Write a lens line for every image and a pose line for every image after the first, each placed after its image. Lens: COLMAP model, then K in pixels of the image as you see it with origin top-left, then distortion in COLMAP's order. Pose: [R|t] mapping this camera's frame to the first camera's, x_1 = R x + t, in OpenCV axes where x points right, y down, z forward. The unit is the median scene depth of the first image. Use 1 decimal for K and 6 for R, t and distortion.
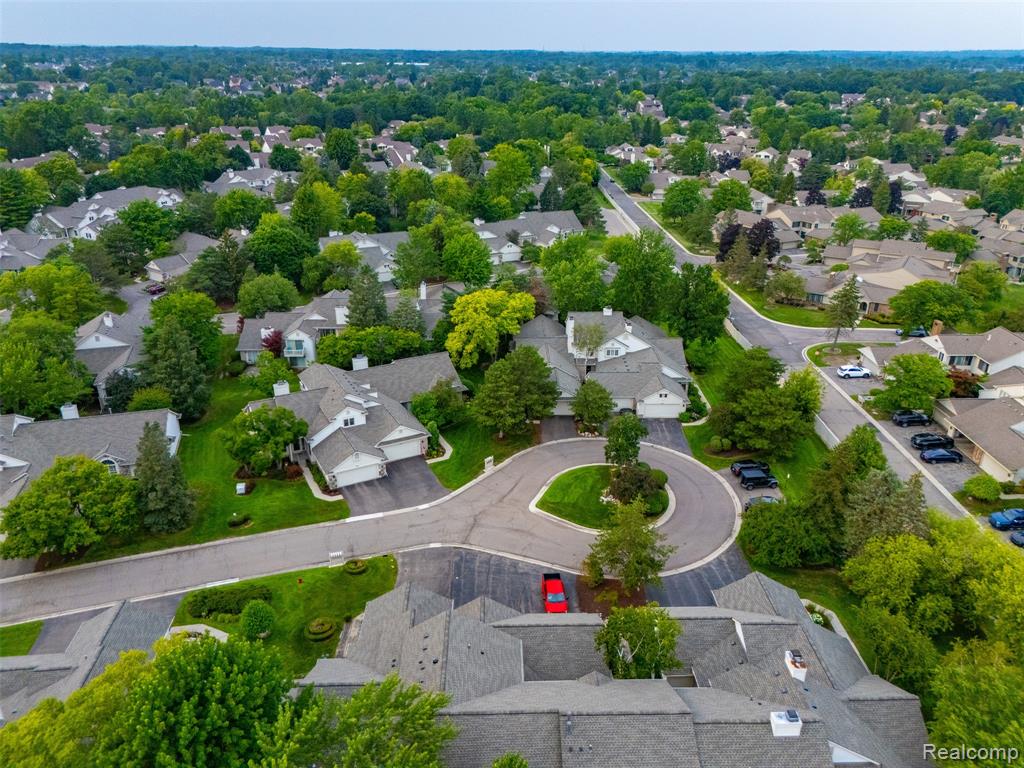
lens RADIAL K [[755.4, 0, 515.4], [0, 755.4, 384.3], [0, 0, 1]] dist [0.072616, -0.075131]
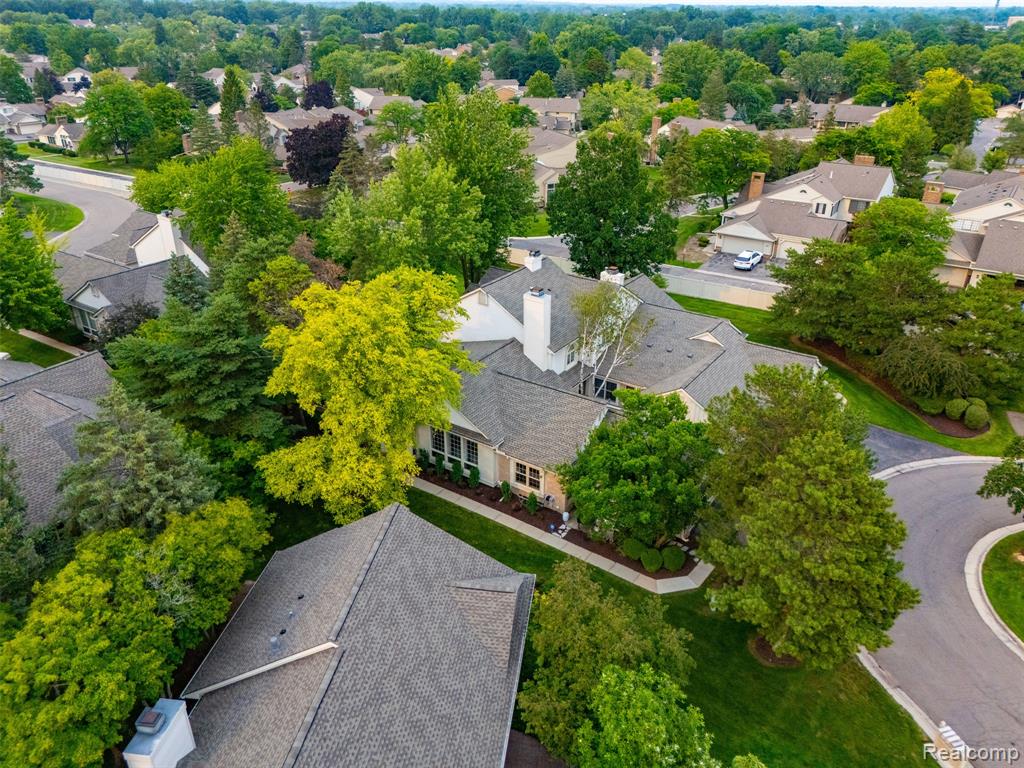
lens RADIAL K [[757.8, 0, 515.1], [0, 757.8, 383.3], [0, 0, 1]] dist [0.049442, -0.037642]
pose [[0.577713, -0.364541, 0.730313, -0.264487], [0.324953, 0.923486, 0.203911, -0.133282], [-0.748768, 0.119516, 0.651969, 0.749636]]
